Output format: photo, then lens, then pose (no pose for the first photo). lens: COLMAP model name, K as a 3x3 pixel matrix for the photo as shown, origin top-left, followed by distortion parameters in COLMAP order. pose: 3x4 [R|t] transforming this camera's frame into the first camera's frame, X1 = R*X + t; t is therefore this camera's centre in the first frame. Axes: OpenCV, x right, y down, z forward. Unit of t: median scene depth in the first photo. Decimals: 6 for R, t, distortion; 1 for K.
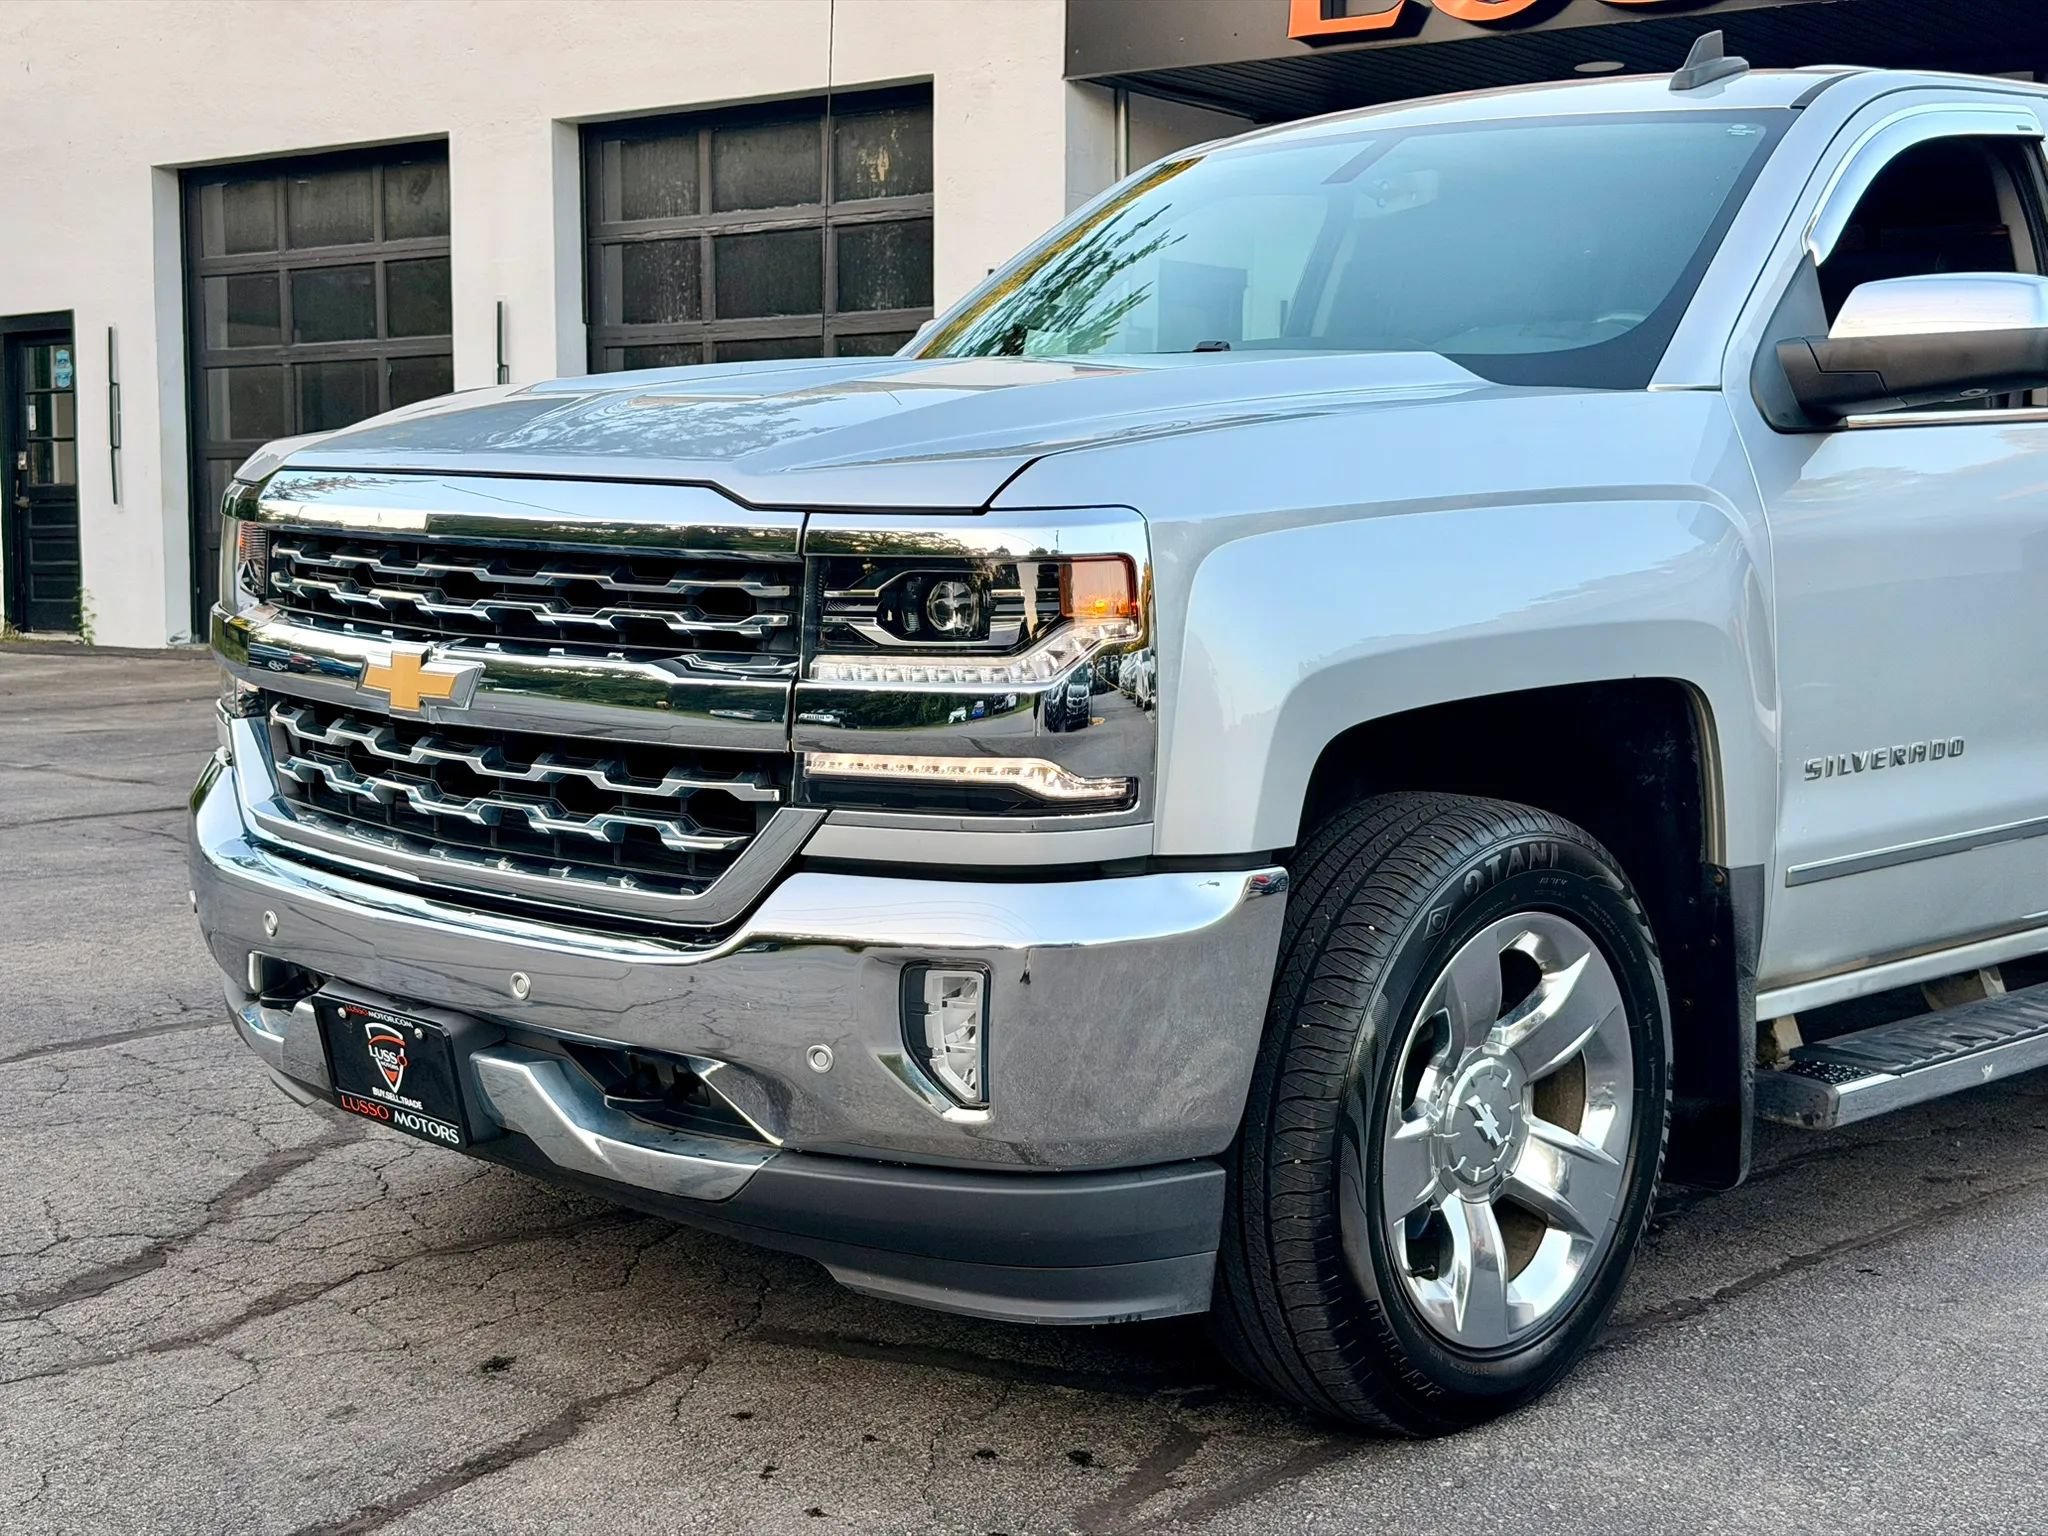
lens RADIAL K [[2881.3, 0, 995.2], [0, 2881.3, 816.9], [0, 0, 1]] dist [0.096607, 0.000000]
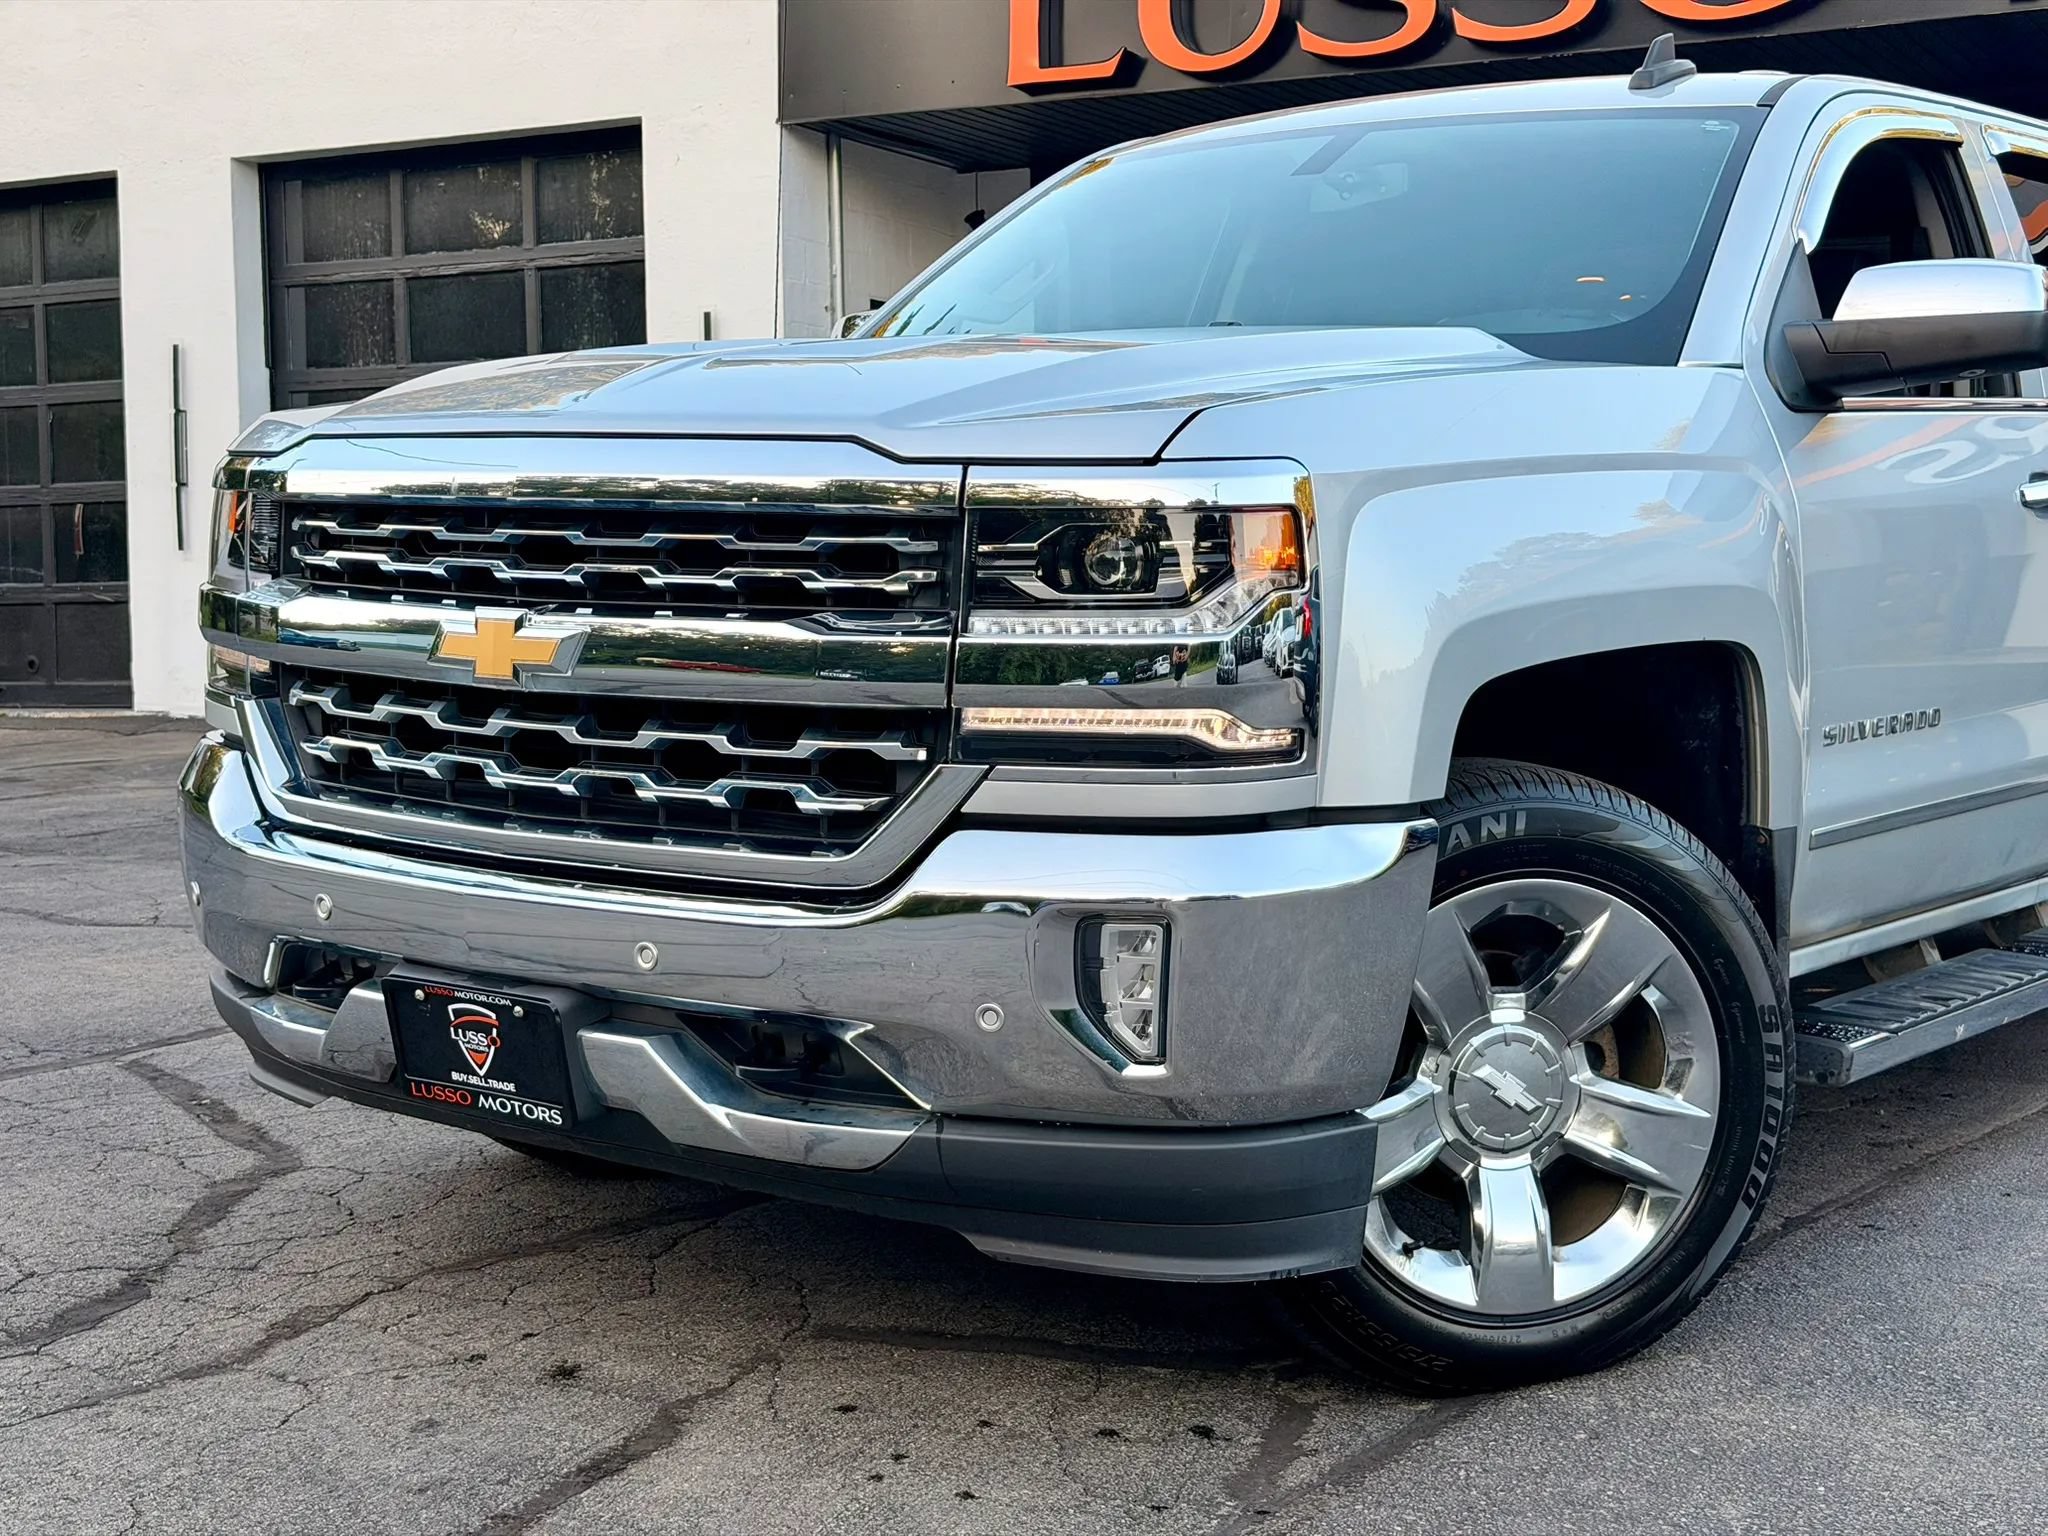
lens RADIAL K [[2881.3, 0, 989.0], [0, 2881.3, 829.1], [0, 0, 1]] dist [0.096607, 0.000000]
pose [[0.990789, -0.015480, 0.134528, -0.162889], [0.018110, 0.999668, -0.018347, 0.032099], [-0.134199, 0.020614, 0.990740, 0.018837]]
